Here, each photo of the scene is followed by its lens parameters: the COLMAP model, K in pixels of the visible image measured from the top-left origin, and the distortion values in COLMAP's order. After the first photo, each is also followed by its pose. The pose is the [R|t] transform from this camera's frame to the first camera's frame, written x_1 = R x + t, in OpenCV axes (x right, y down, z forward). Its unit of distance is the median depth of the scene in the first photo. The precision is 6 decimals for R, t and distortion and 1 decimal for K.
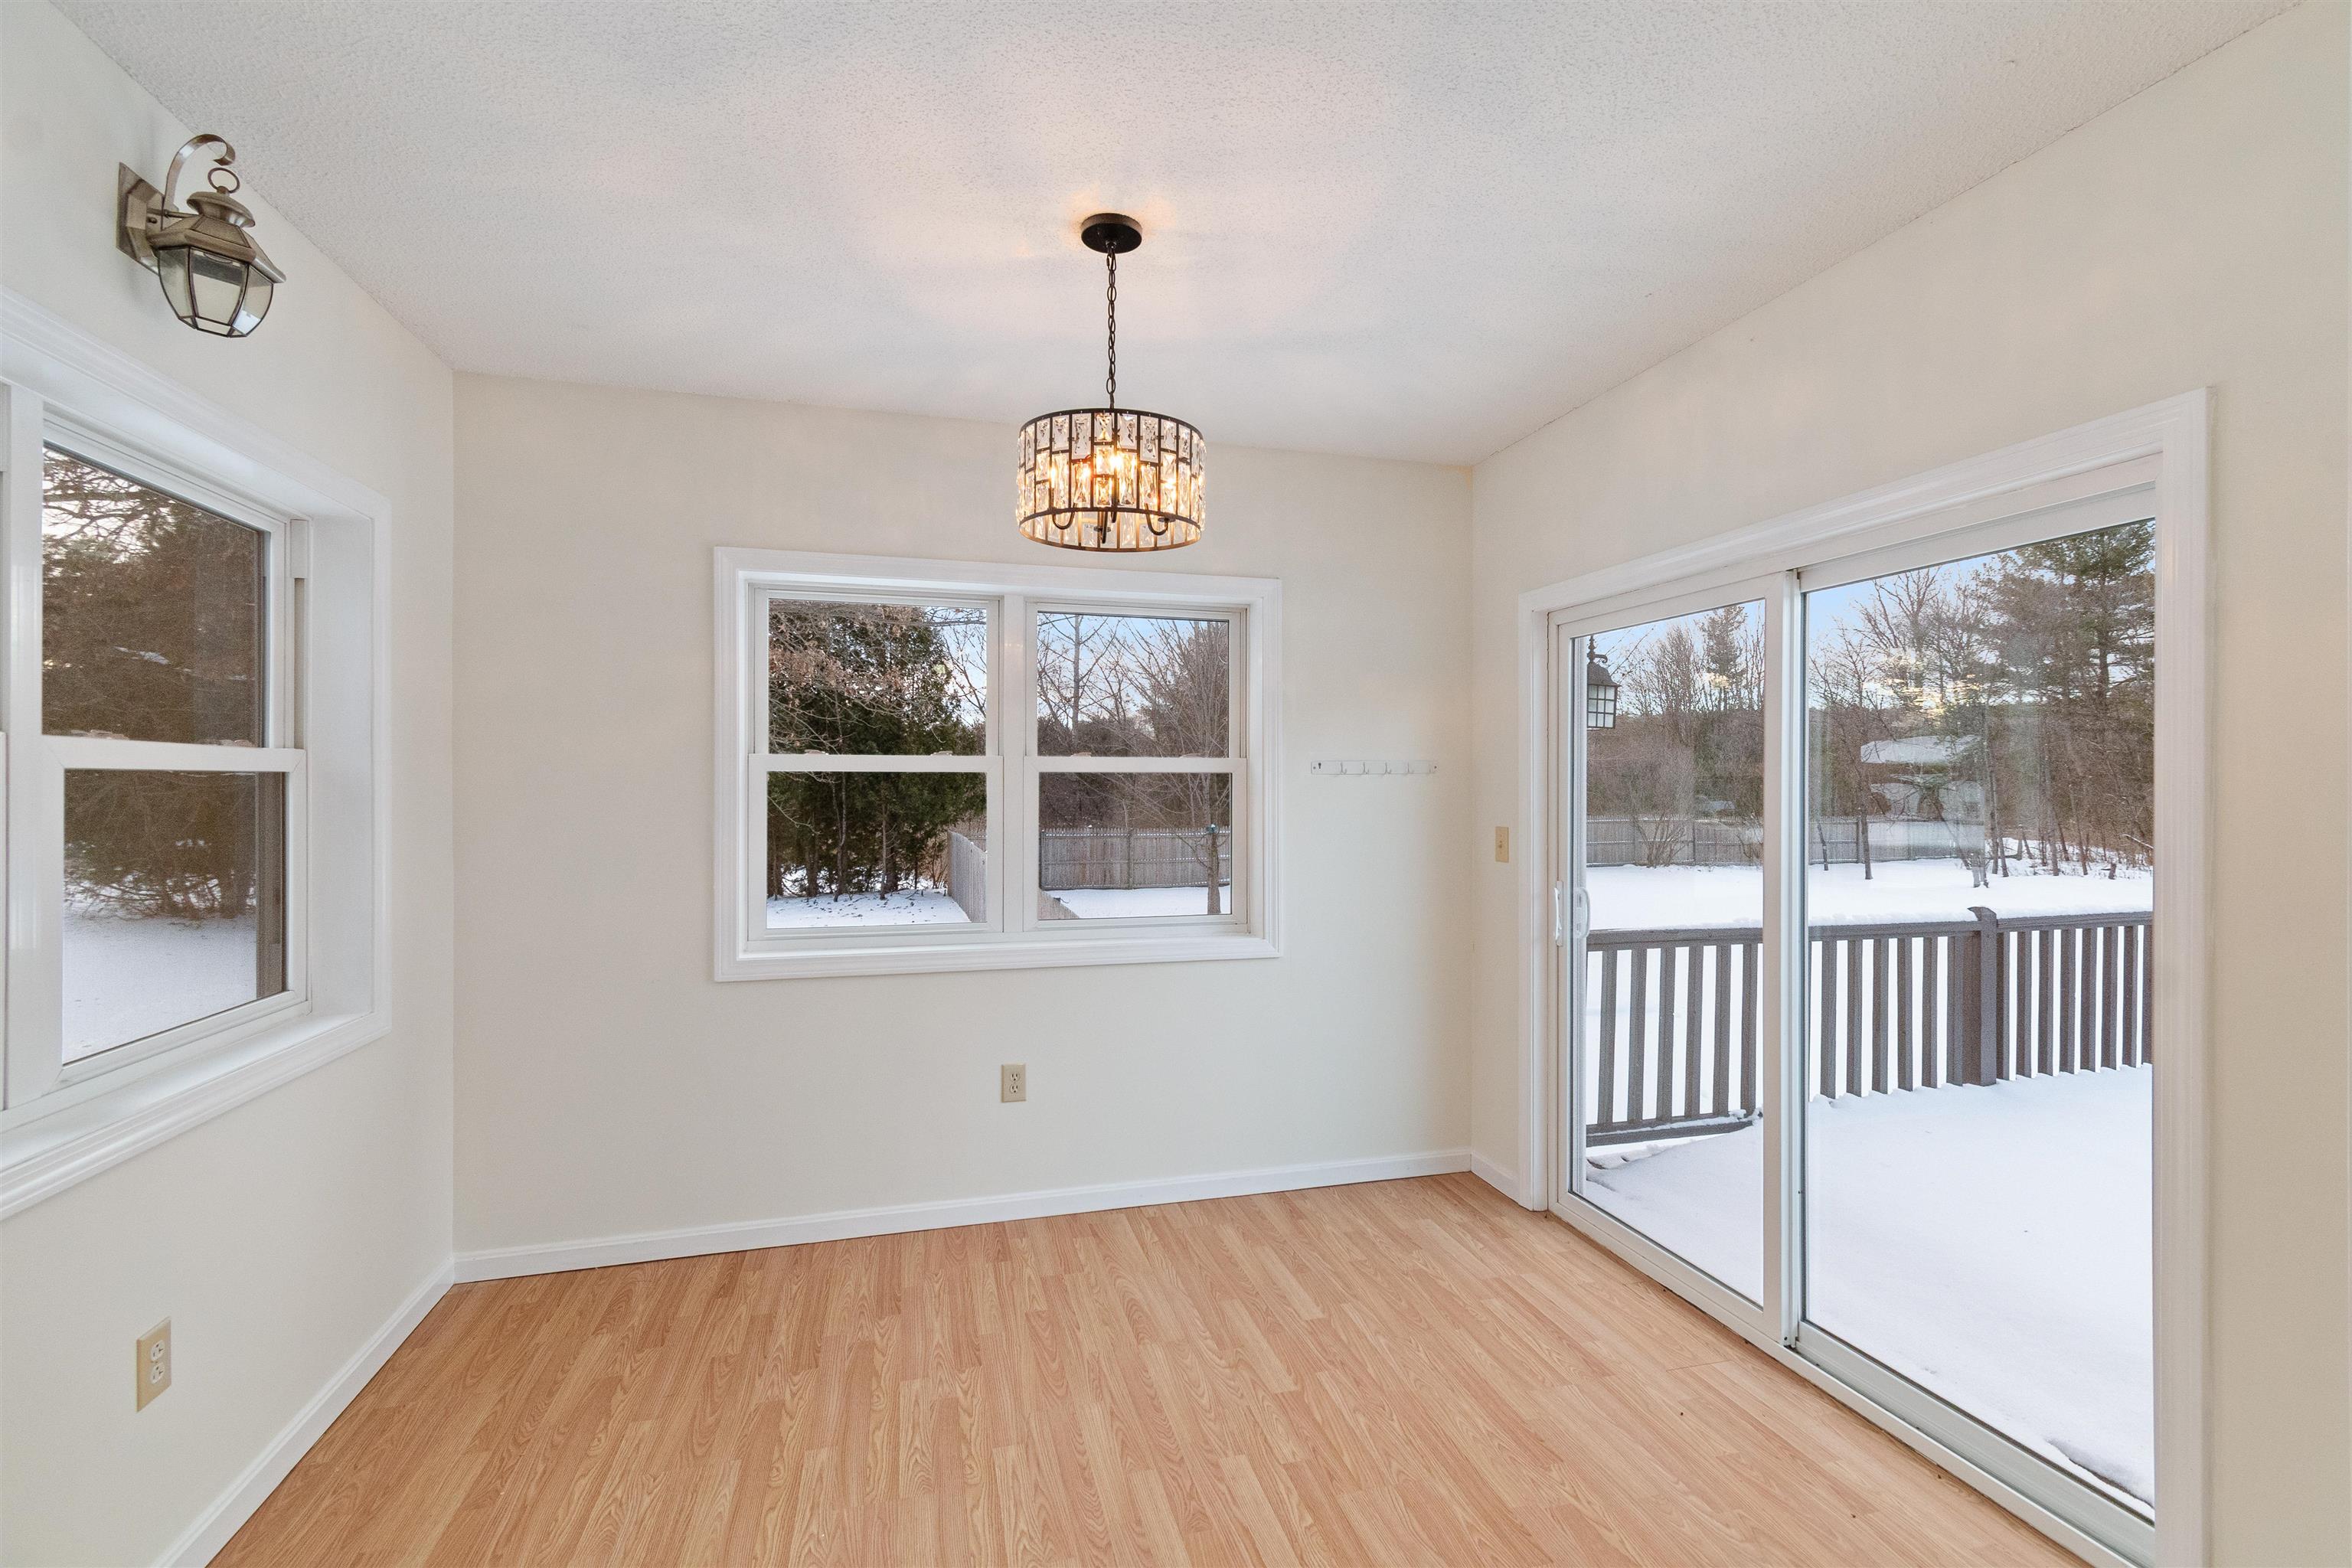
lens RADIAL K [[1037.9, 0, 1189.0], [0, 1037.9, 791.4], [0, 0, 1]] dist [0.000201, -0.001595]
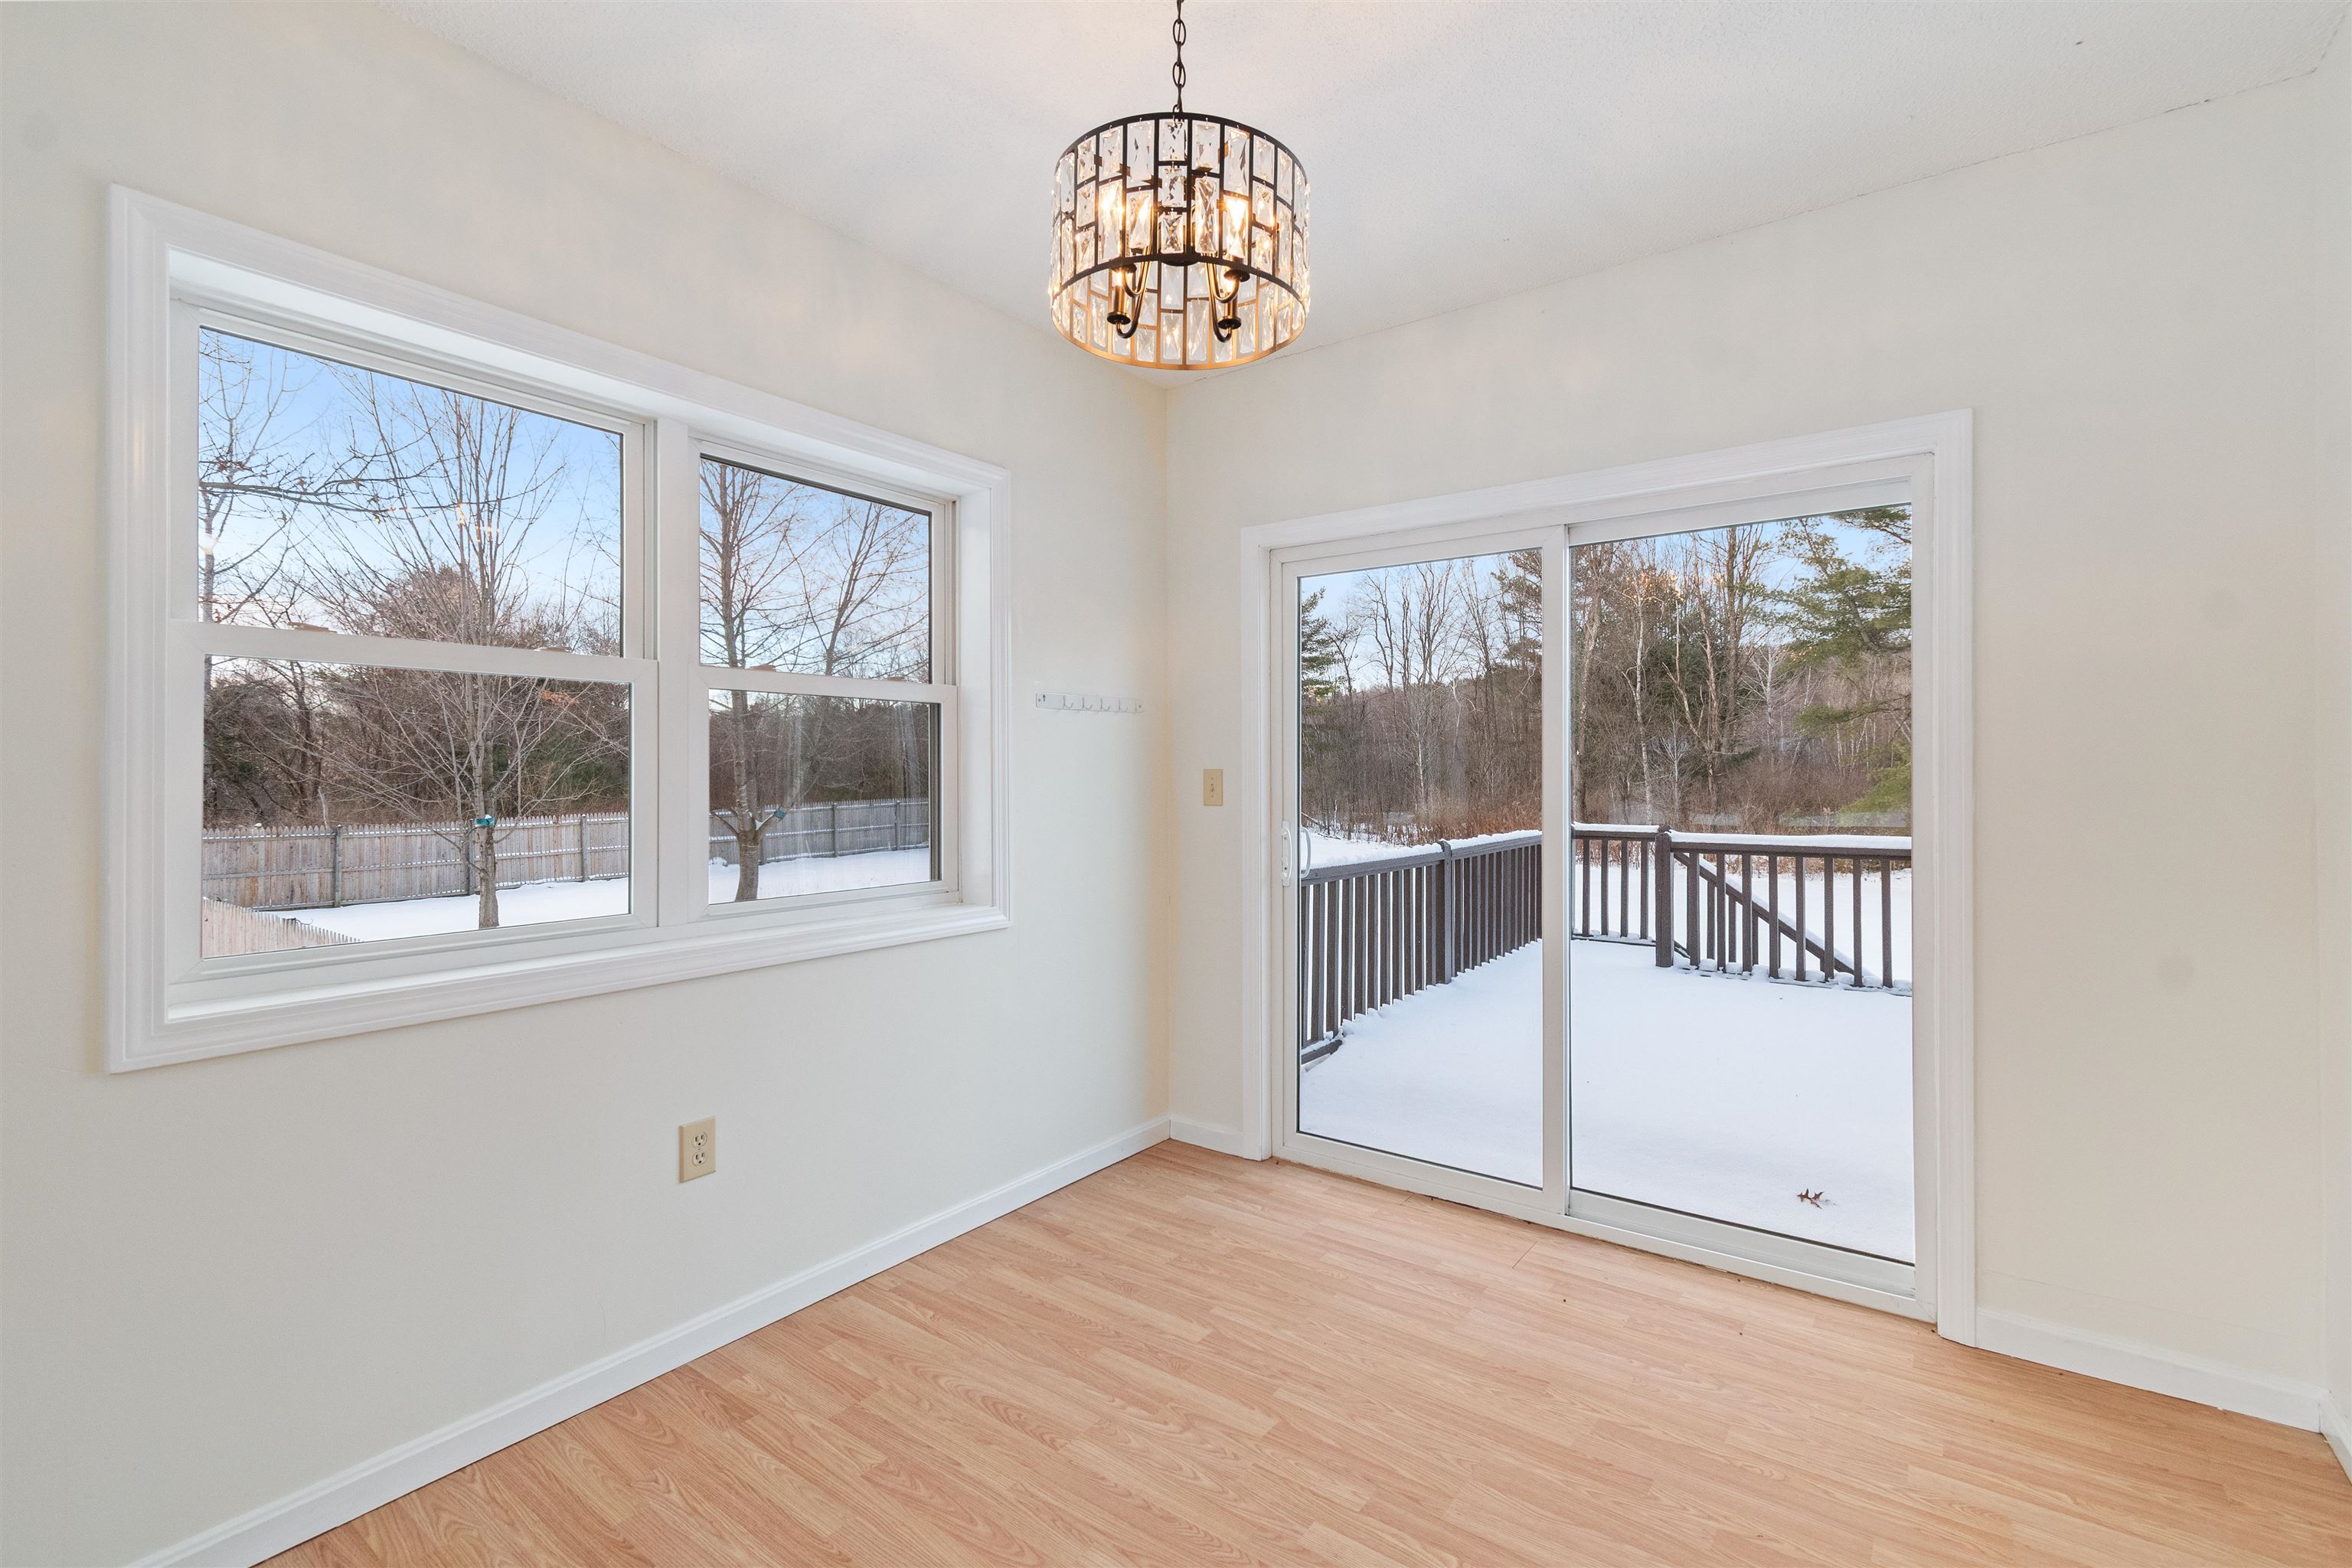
lens RADIAL K [[1037.9, 0, 1174.0], [0, 1037.9, 771.3], [0, 0, 1]] dist [0.000201, -0.001595]
pose [[0.783004, -0.000302, 0.622016, -0.365615], [0.006571, 0.999948, -0.007787, 0.048926], [-0.621982, 0.010184, 0.782966, 0.306297]]
